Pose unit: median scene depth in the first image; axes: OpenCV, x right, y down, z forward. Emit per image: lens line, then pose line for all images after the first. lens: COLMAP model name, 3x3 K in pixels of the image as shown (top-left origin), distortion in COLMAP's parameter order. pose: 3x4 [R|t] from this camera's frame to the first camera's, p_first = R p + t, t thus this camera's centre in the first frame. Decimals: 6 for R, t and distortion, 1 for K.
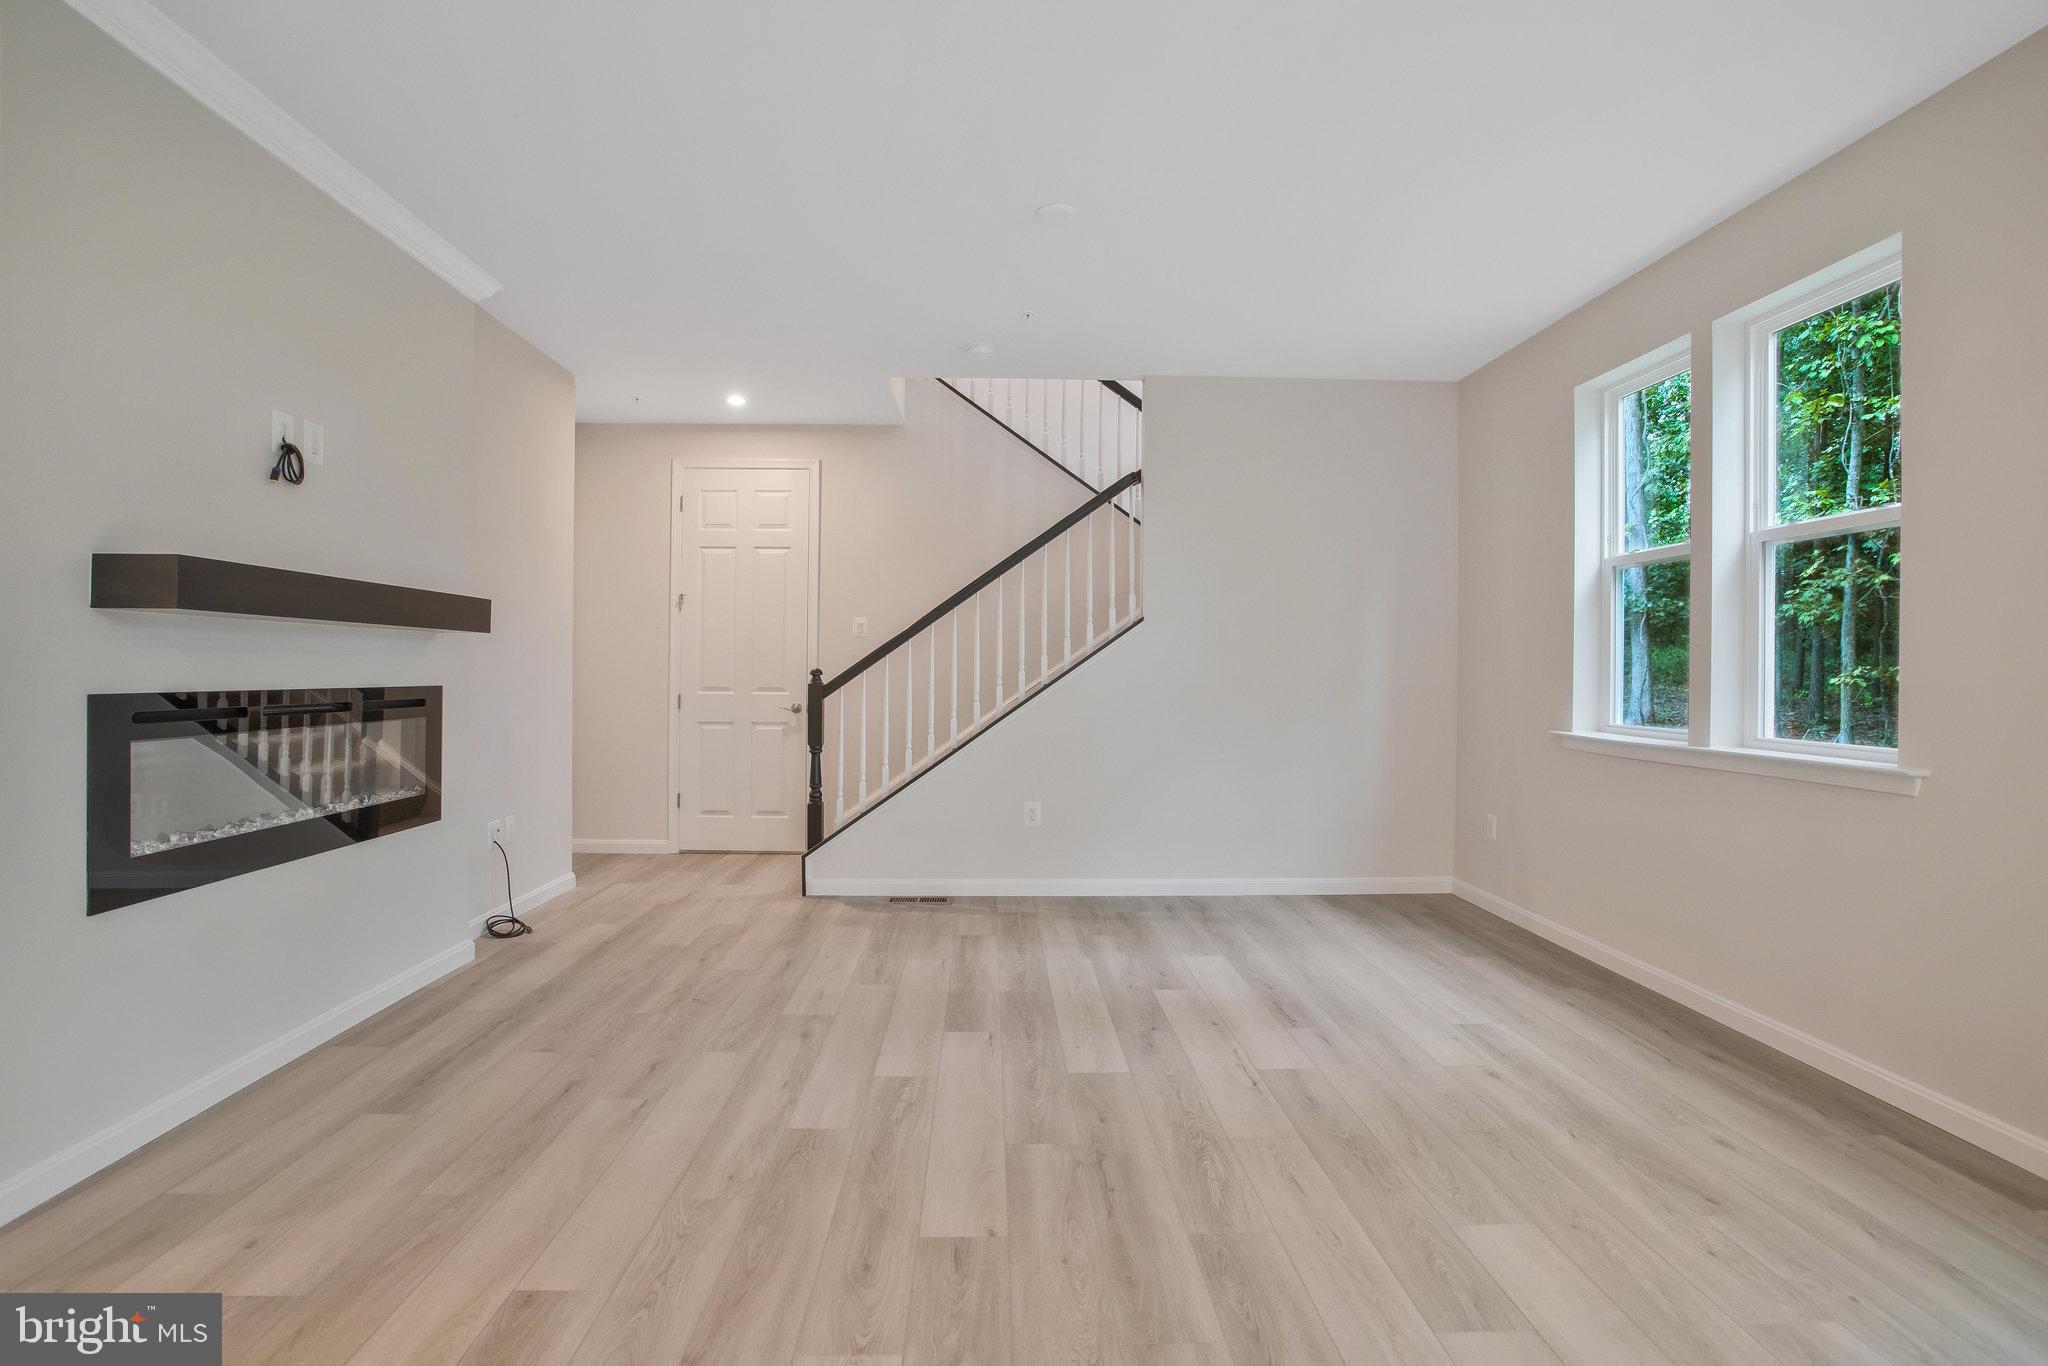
lens RADIAL K [[1000.3, 0, 1020.8], [0, 1000.3, 668.7], [0, 0, 1]] dist [-0.076930, 0.042648]
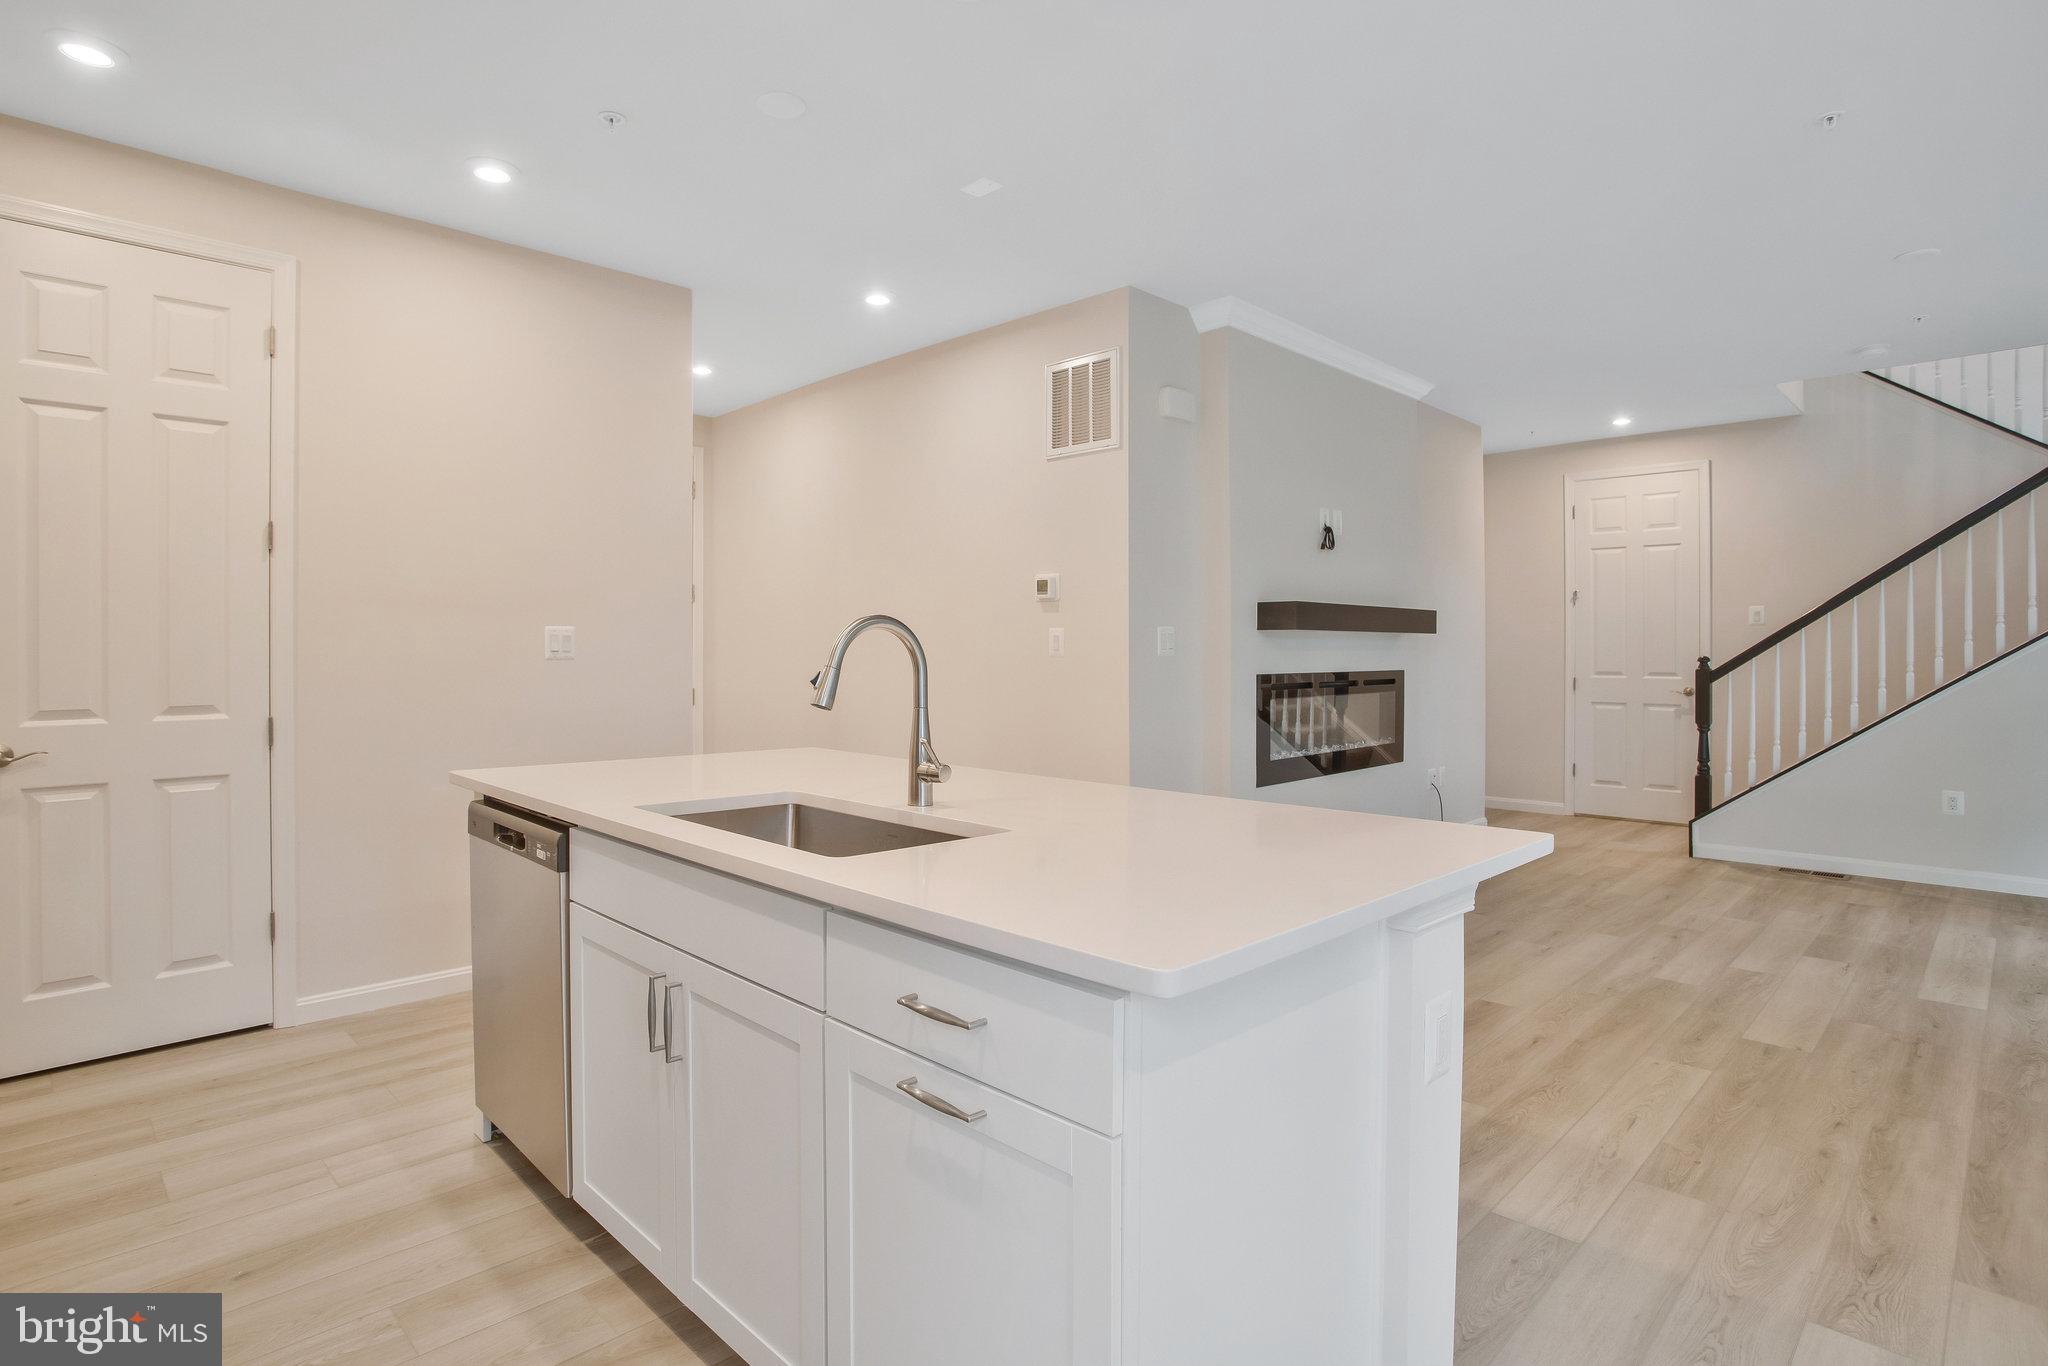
lens RADIAL K [[1064.5, 0, 1109.3], [0, 1064.5, 647.6], [0, 0, 1]] dist [-0.000114, 0.018973]
pose [[0.735714, -0.011417, -0.677196, 0.170879], [0.008195, 0.999935, -0.007955, -0.007969], [0.677243, 0.000303, 0.735760, -0.490037]]
